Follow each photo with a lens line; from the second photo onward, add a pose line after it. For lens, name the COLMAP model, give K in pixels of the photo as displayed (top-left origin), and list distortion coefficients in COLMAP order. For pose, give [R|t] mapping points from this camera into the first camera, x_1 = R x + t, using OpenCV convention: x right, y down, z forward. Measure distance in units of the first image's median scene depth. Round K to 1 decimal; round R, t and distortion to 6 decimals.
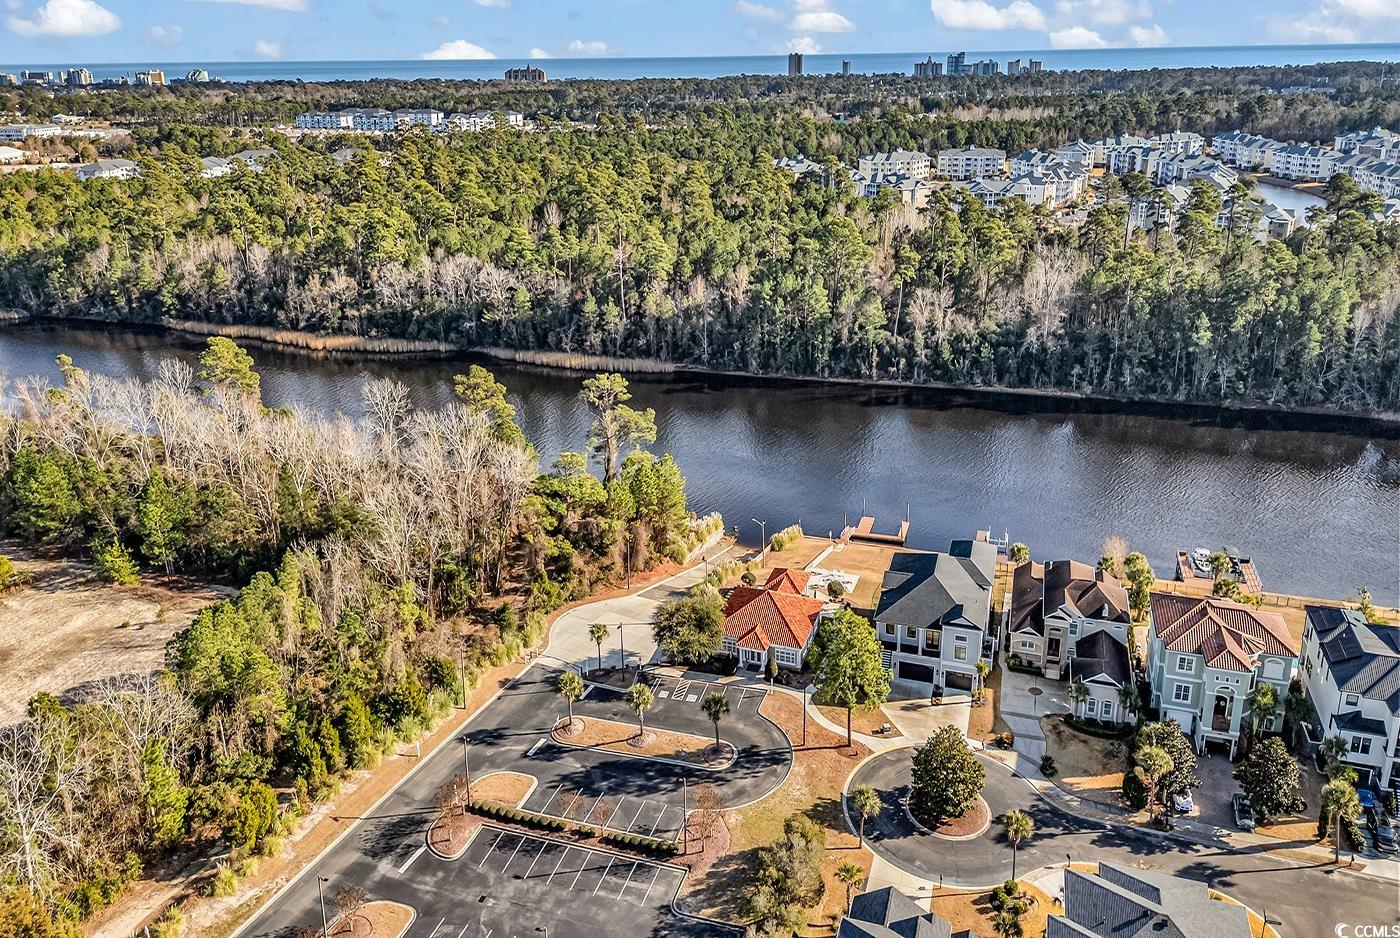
lens RADIAL K [[1054.3, 0, 700.0], [0, 1054.3, 469.0], [0, 0, 1]] dist [0.084383, -0.091431]
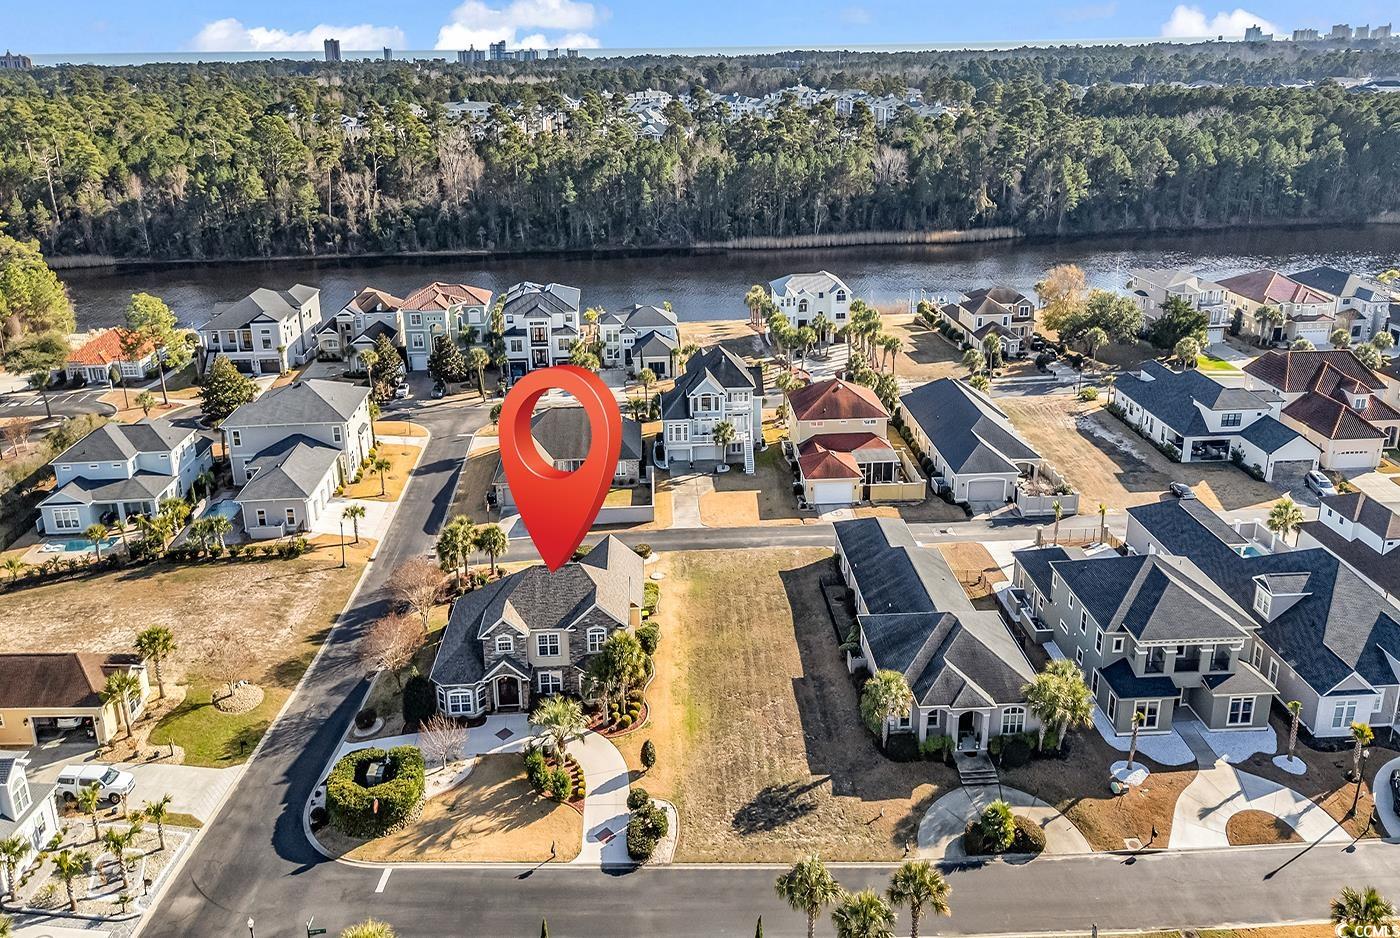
lens RADIAL K [[1054.3, 0, 700.0], [0, 1054.3, 469.0], [0, 0, 1]] dist [0.084383, -0.091431]
pose [[0.924126, -0.131041, 0.358914, 0.105101], [0.128134, 0.991241, 0.031990, 0.151646], [-0.359962, 0.016427, 0.932822, -0.185480]]
